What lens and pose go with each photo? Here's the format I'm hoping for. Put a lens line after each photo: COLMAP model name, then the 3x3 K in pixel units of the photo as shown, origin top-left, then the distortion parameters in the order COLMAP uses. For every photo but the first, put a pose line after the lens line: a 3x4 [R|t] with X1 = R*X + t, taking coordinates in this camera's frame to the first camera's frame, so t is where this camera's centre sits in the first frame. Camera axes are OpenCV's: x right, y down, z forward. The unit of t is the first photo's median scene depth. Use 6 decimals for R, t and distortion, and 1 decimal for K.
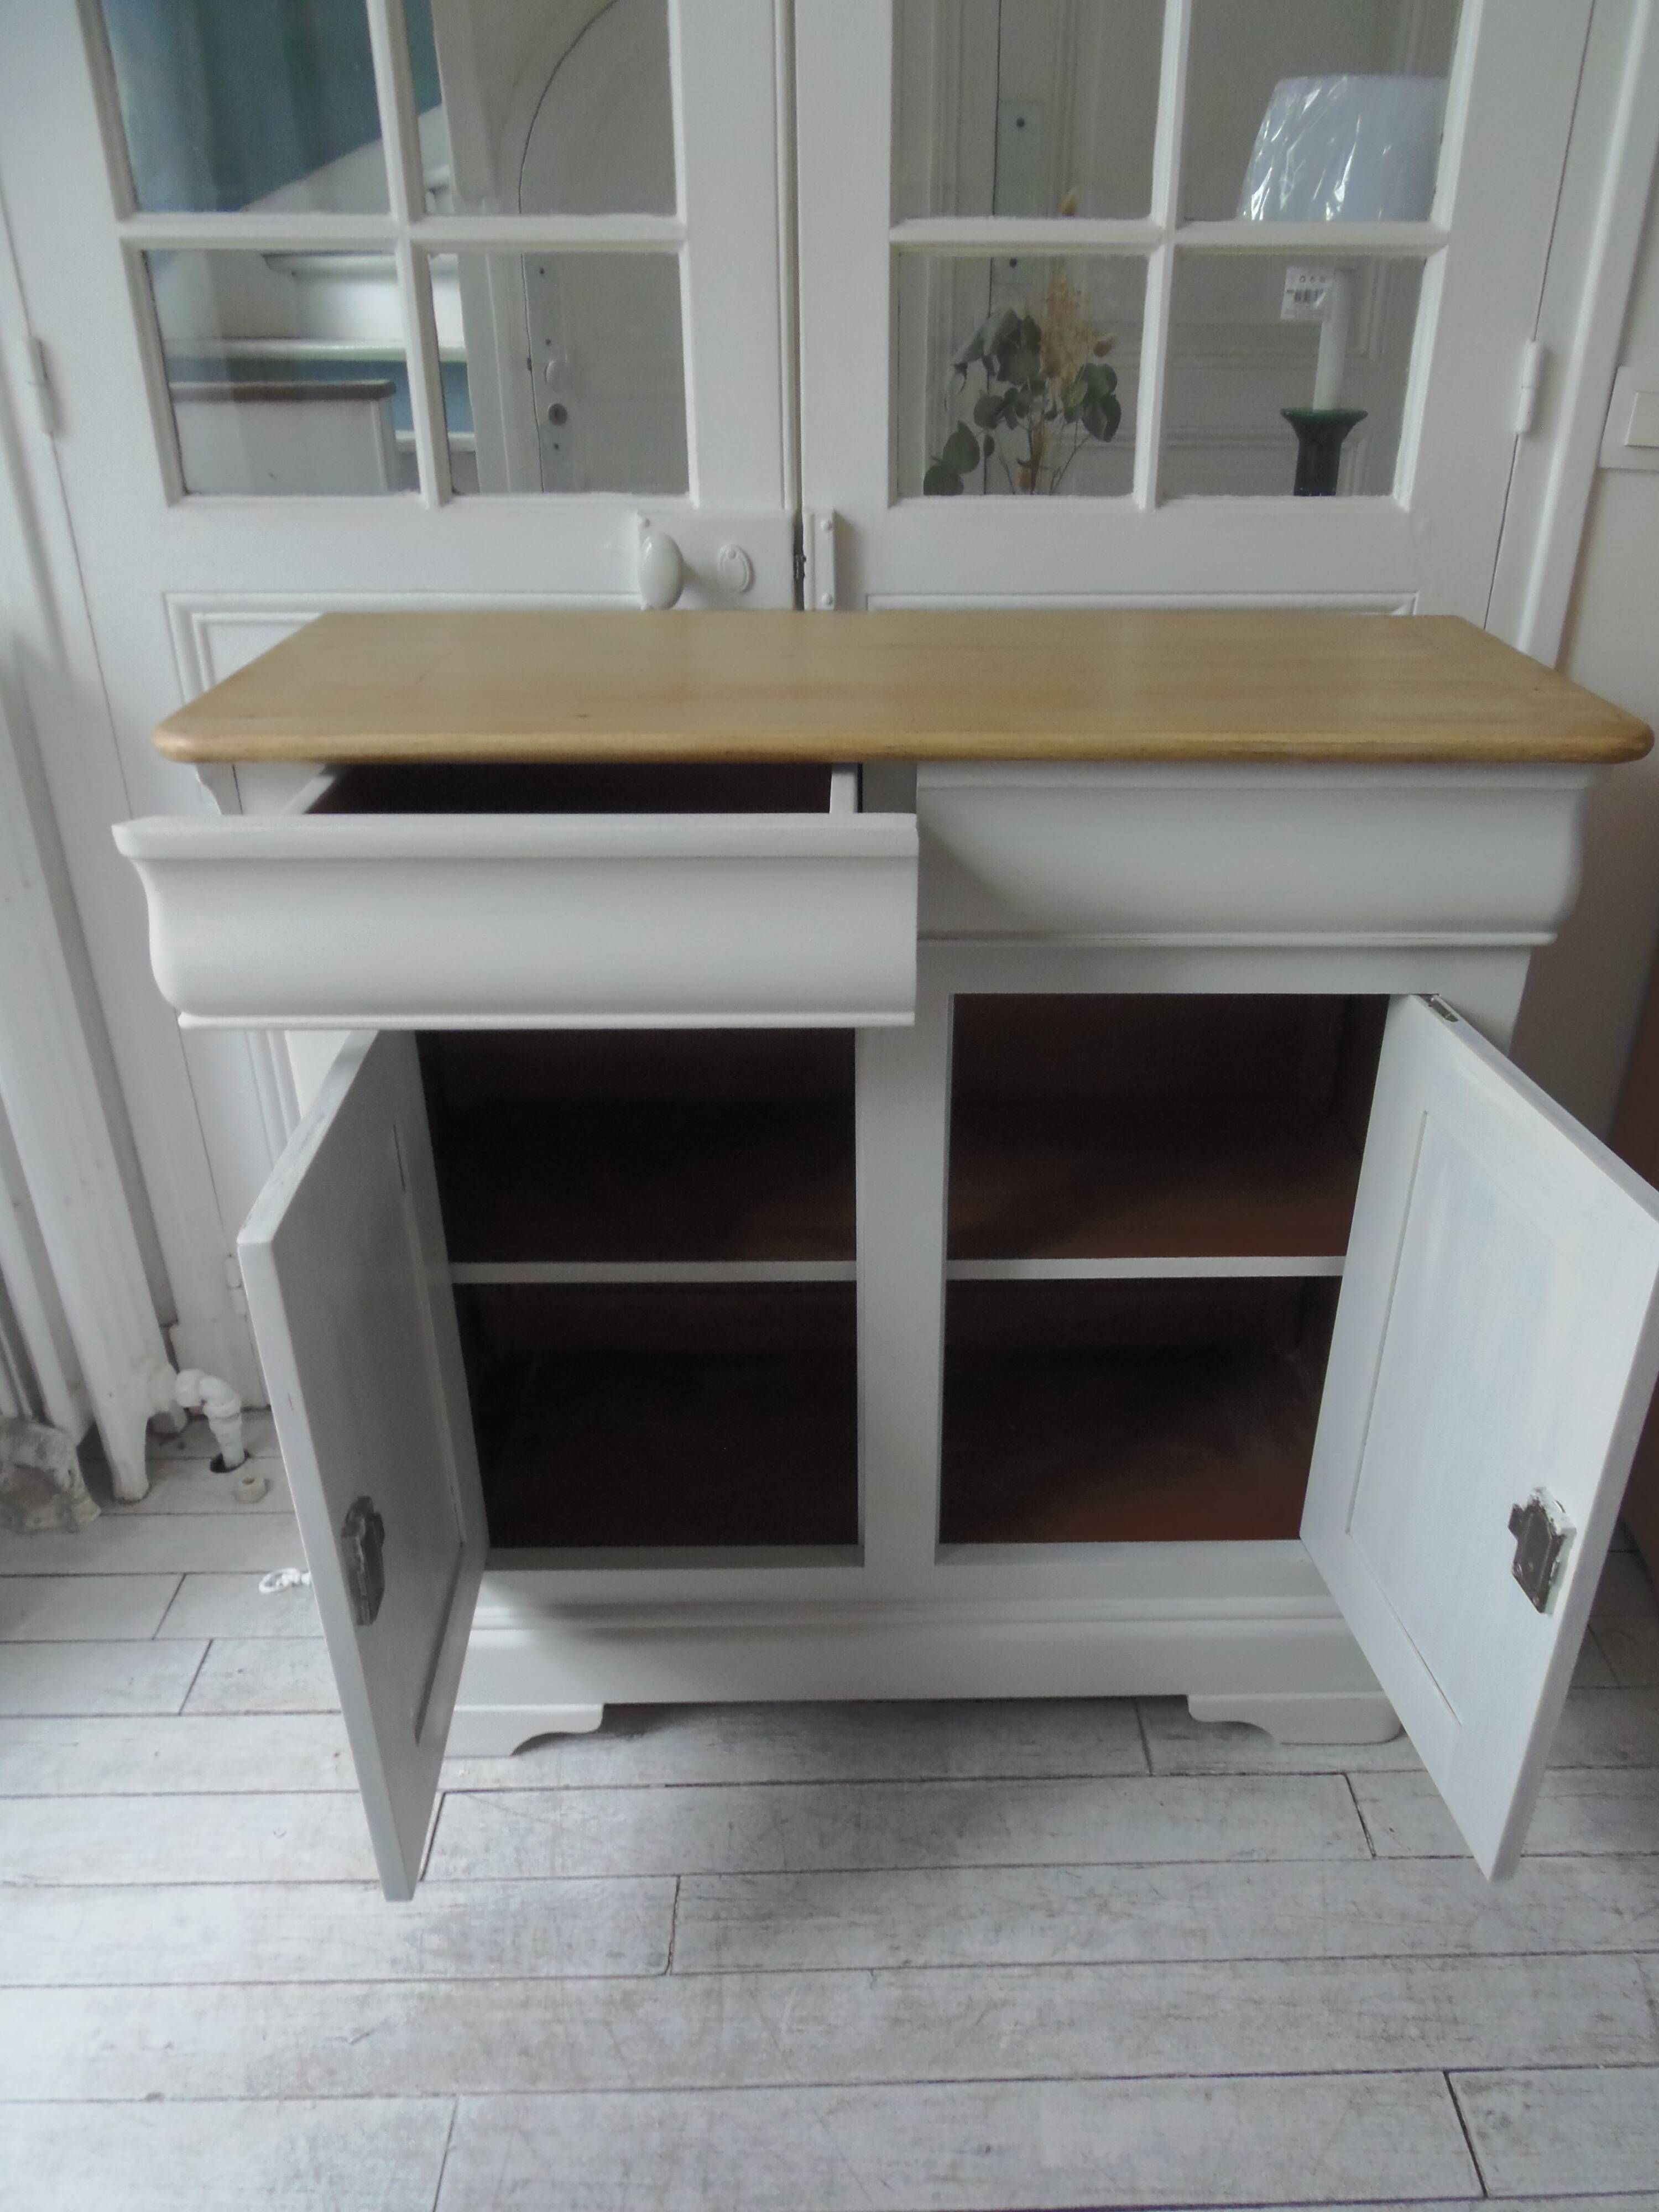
lens RADIAL K [[1610.1, 0, 870.8], [0, 1610.1, 1129.0], [0, 0, 1]] dist [-0.013899, -0.008869]
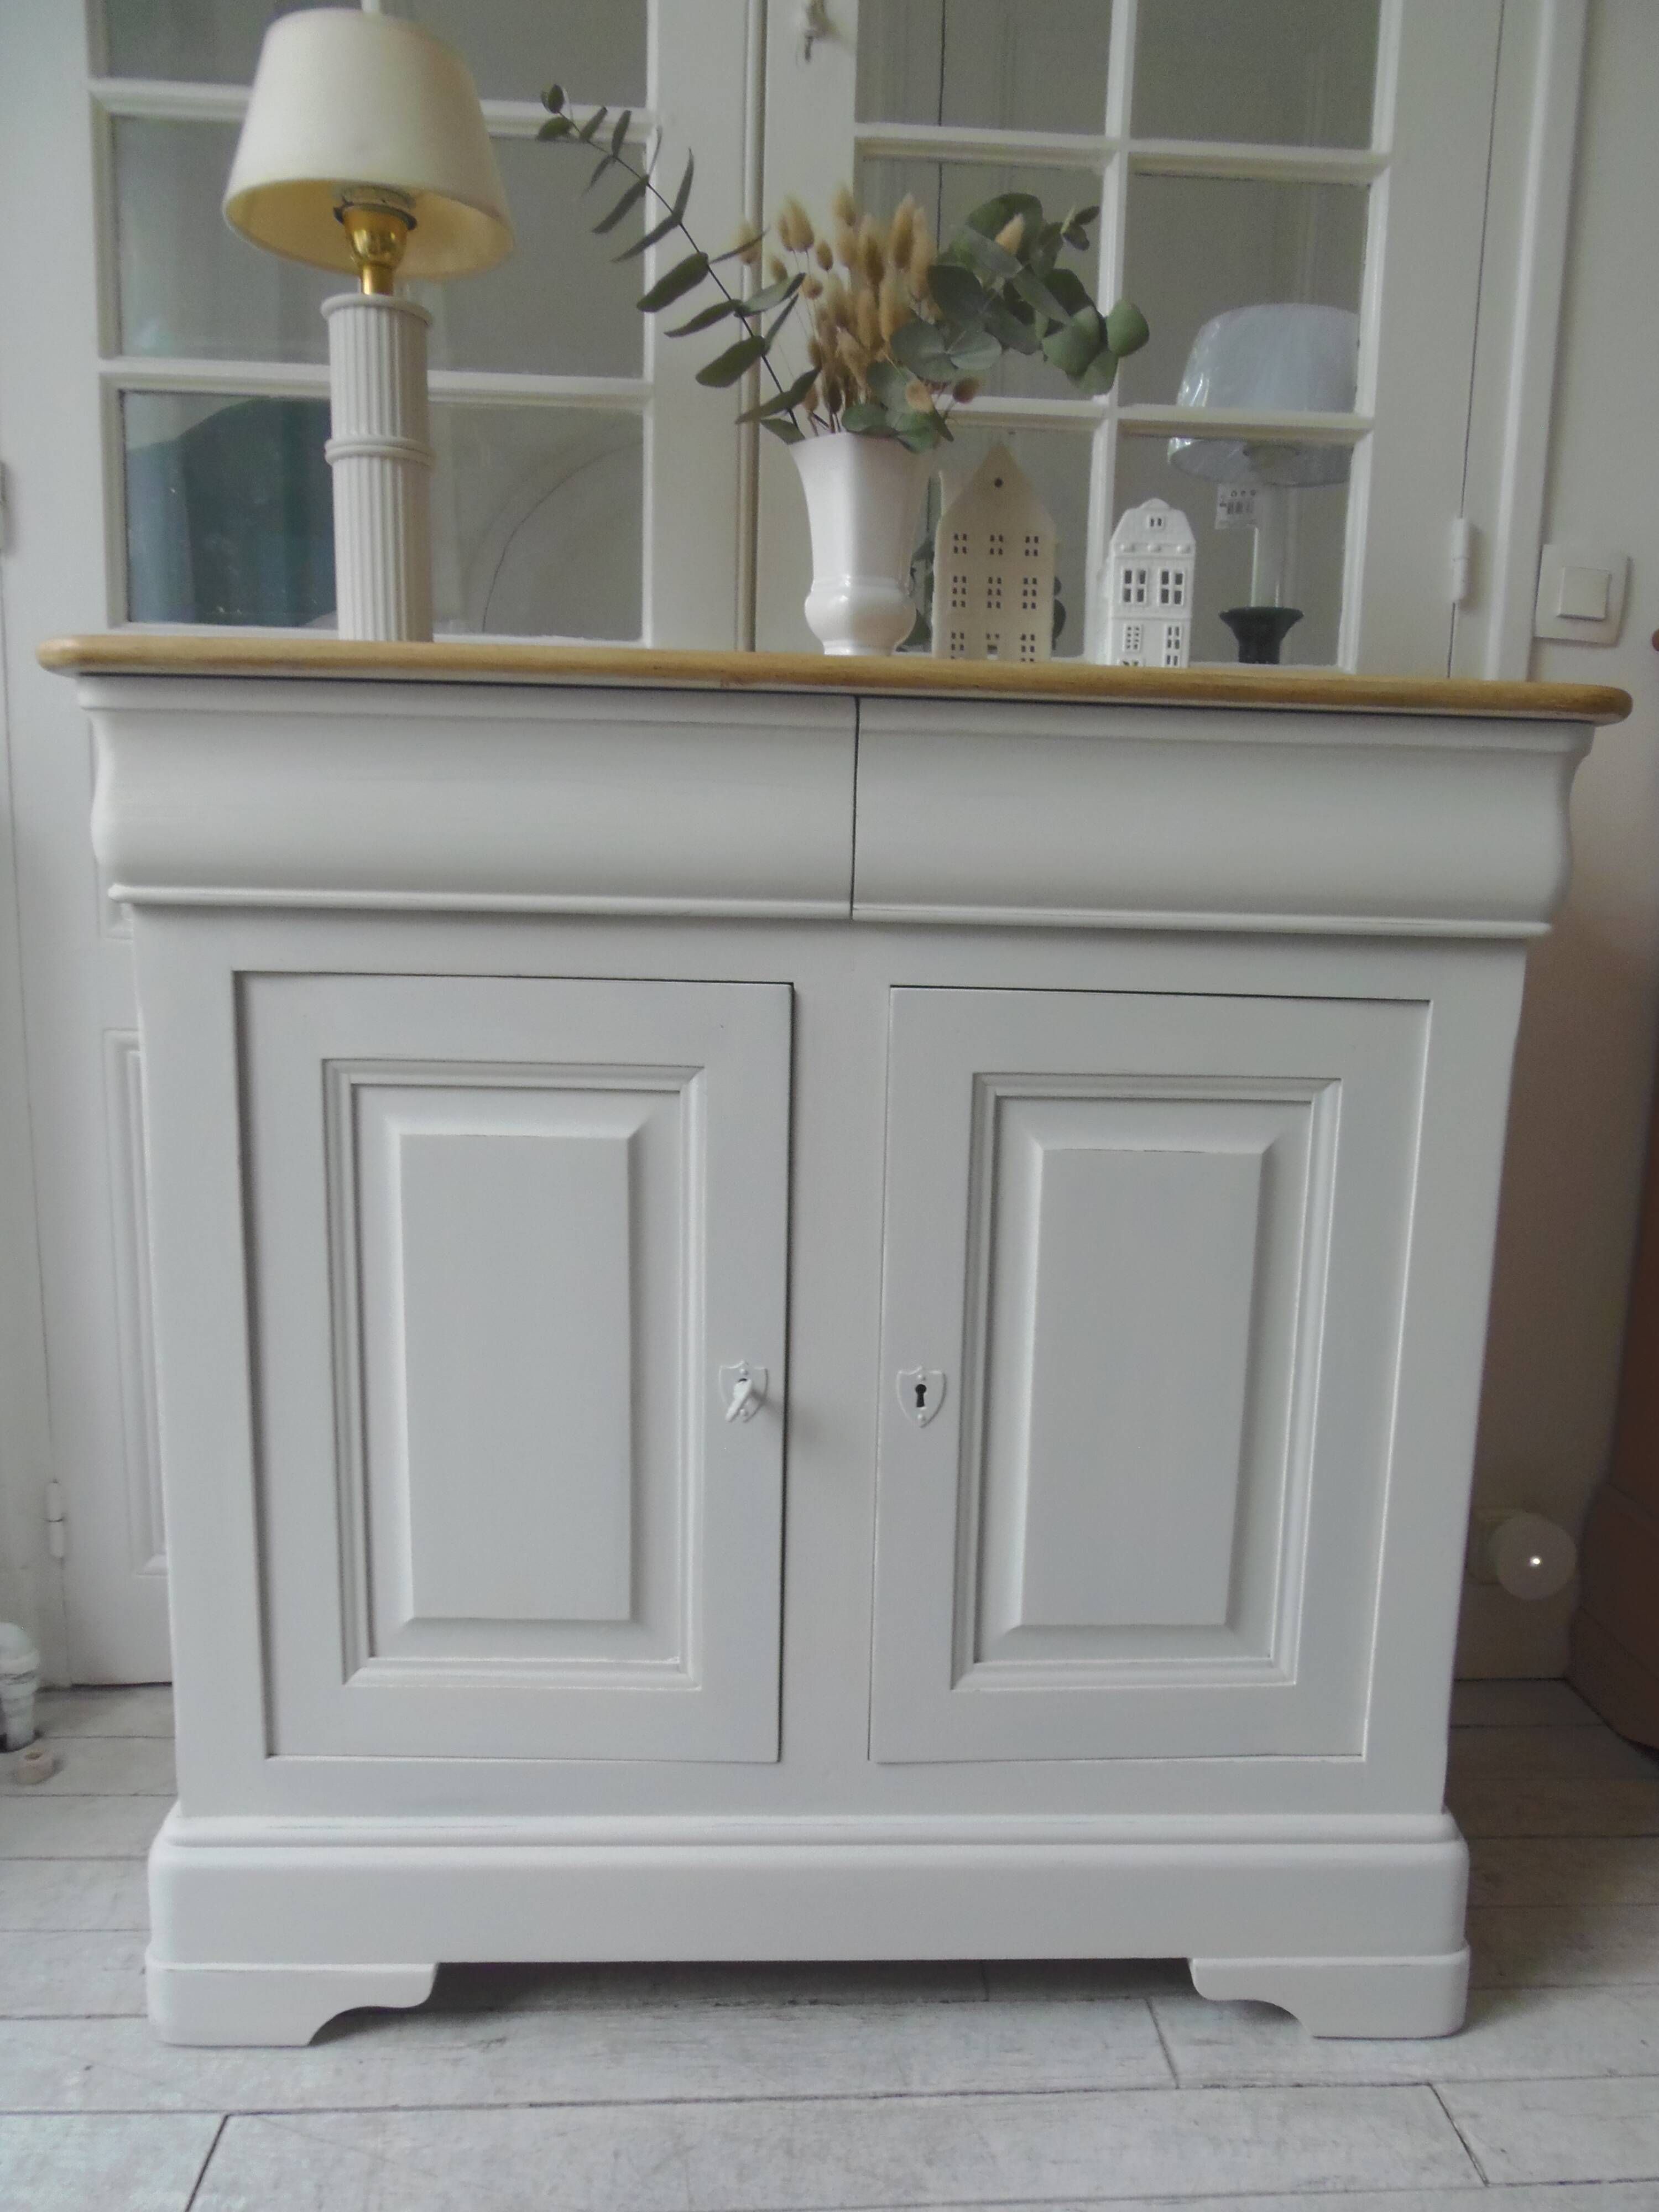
lens RADIAL K [[1610.1, 0, 854.5], [0, 1610.1, 1125.6], [0, 0, 1]] dist [-0.013899, -0.008869]
pose [[0.999076, 0.017780, 0.039140, -0.015337], [-0.004320, 0.947377, -0.320092, 0.219517], [-0.042771, 0.319627, 0.946578, 0.152618]]
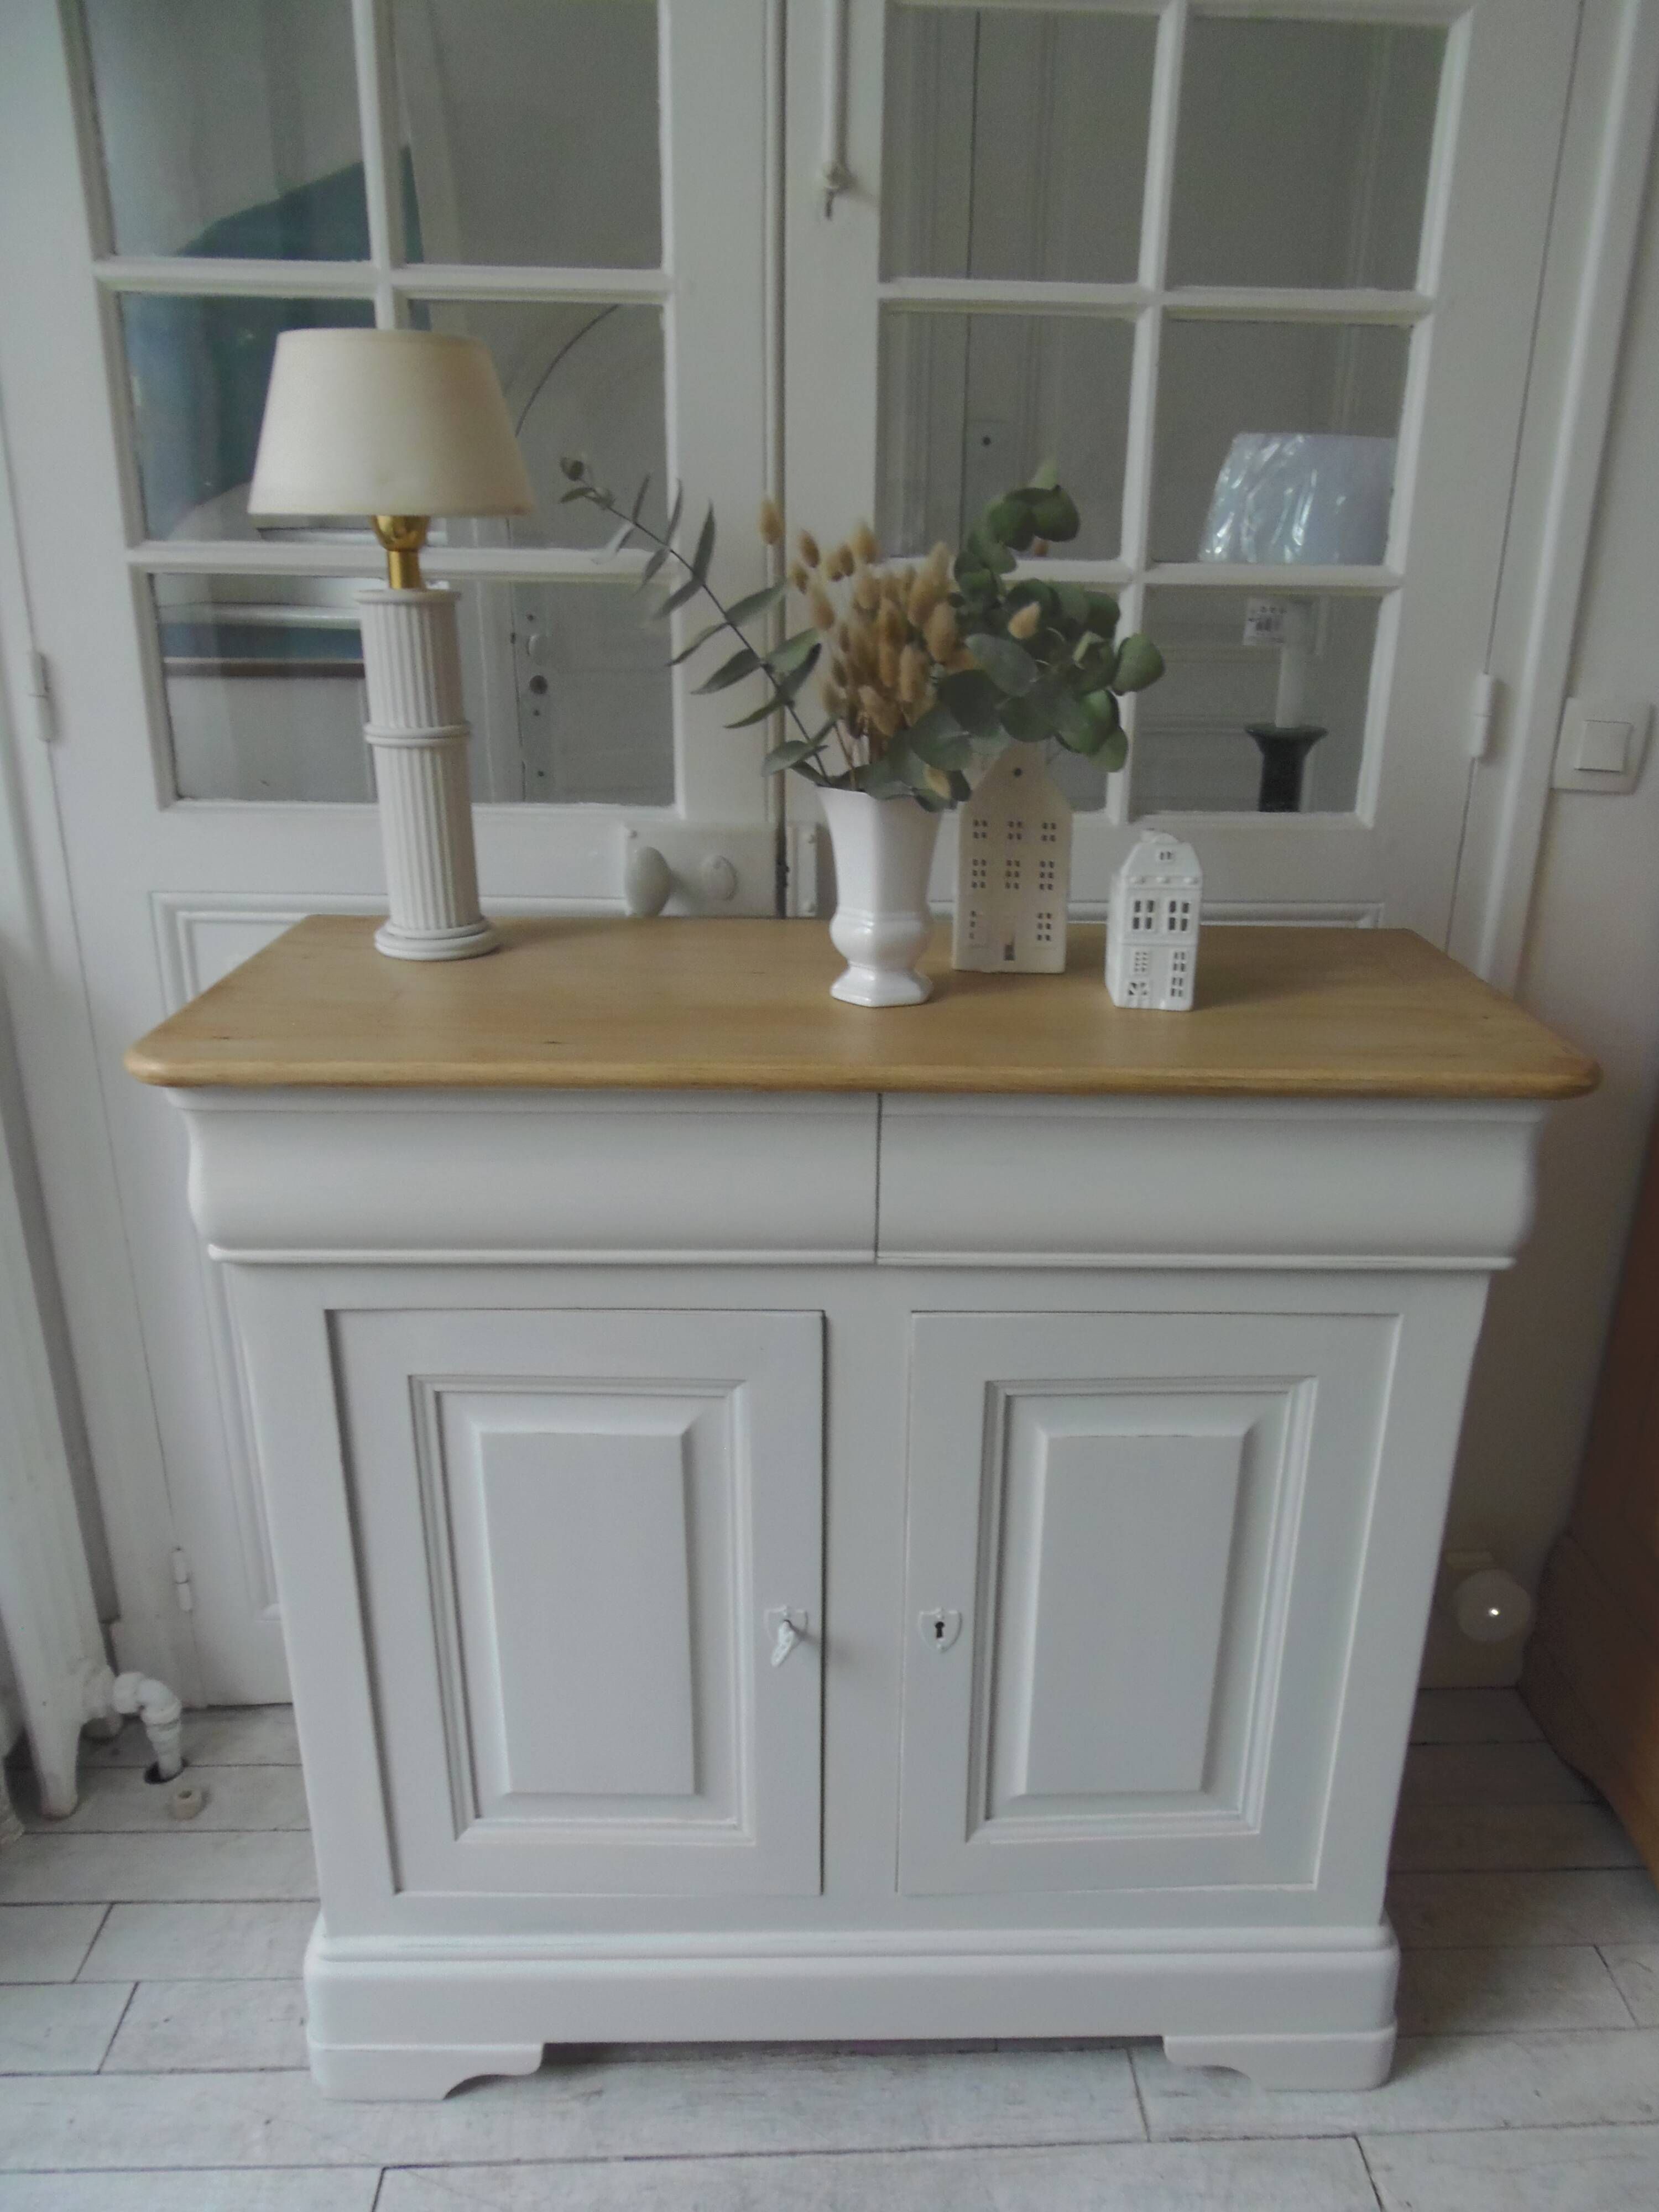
lens RADIAL K [[1610.1, 0, 868.0], [0, 1610.1, 1123.4], [0, 0, 1]] dist [-0.013899, -0.008869]
pose [[0.999706, 0.005471, 0.023606, -0.013368], [-0.002250, 0.990925, -0.134399, -0.058185], [-0.024127, 0.134306, 0.990646, 0.007291]]
